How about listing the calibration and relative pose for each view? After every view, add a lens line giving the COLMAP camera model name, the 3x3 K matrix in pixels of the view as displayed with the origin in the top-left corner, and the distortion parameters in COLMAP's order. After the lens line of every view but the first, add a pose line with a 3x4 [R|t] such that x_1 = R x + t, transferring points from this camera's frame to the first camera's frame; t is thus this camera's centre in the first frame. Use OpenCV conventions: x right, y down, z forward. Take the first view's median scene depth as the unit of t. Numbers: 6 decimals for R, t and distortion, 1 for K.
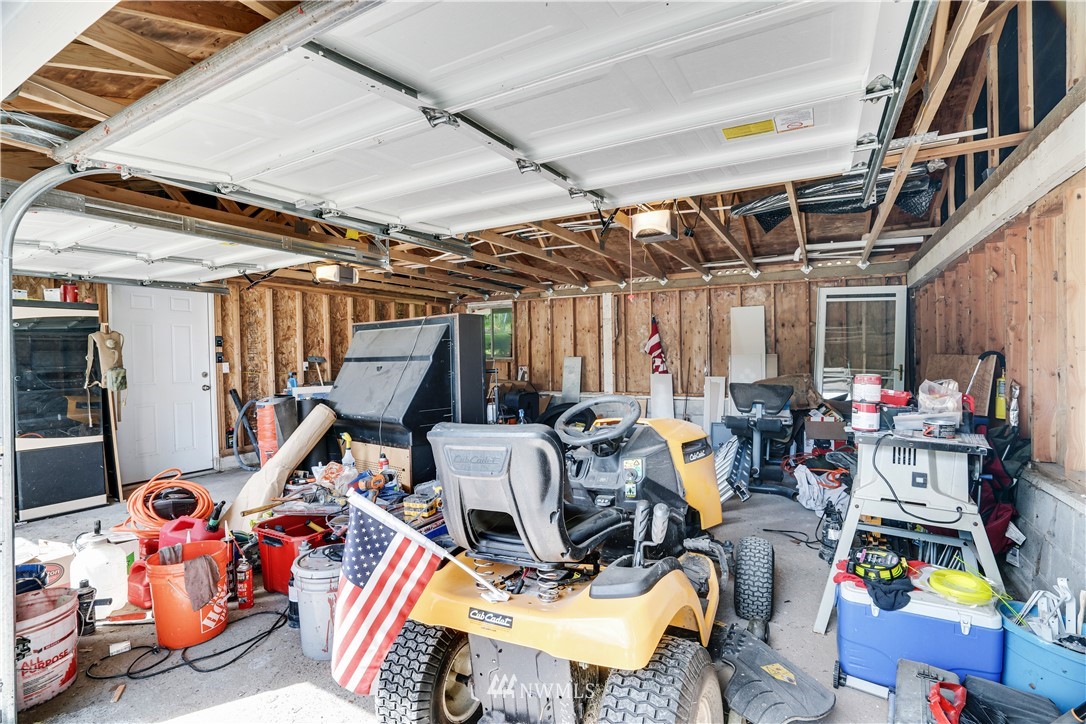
lens RADIAL K [[497.3, 0, 539.9], [0, 497.3, 362.1], [0, 0, 1]] dist [-0.003499, -0.000167]
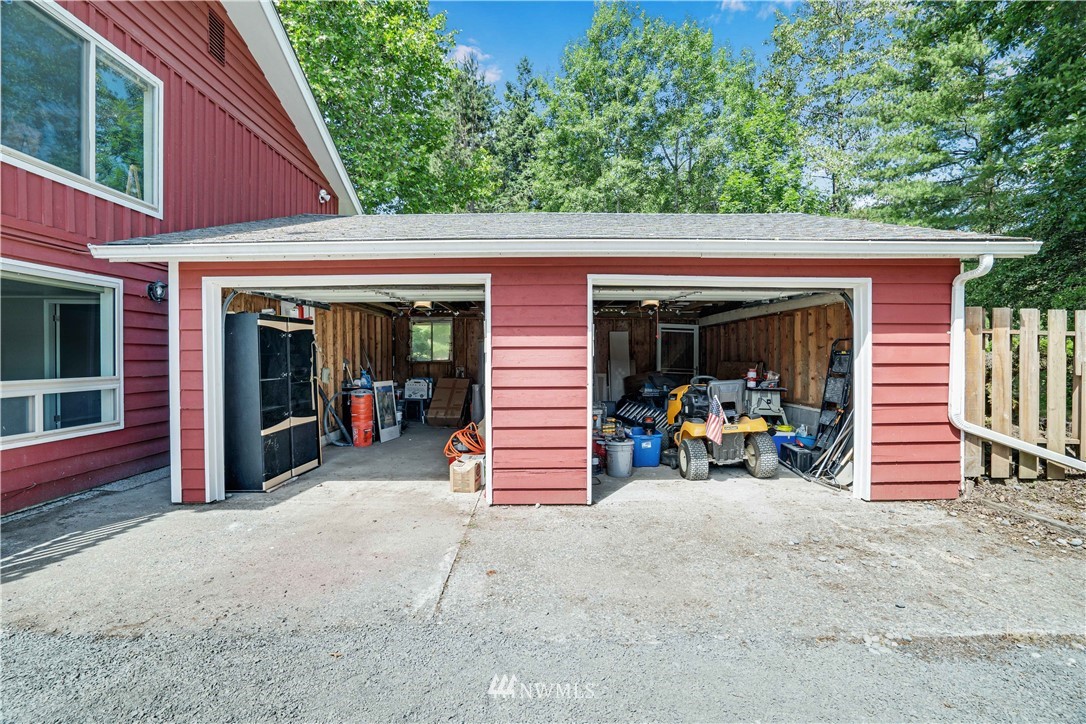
lens RADIAL K [[497.3, 0, 544.9], [0, 497.3, 359.1], [0, 0, 1]] dist [-0.003499, -0.000167]
pose [[0.862235, 0.010021, 0.506410, -1.033366], [-0.004422, 0.999915, -0.012257, 0.005101], [-0.506490, 0.008329, 0.862206, -0.505914]]
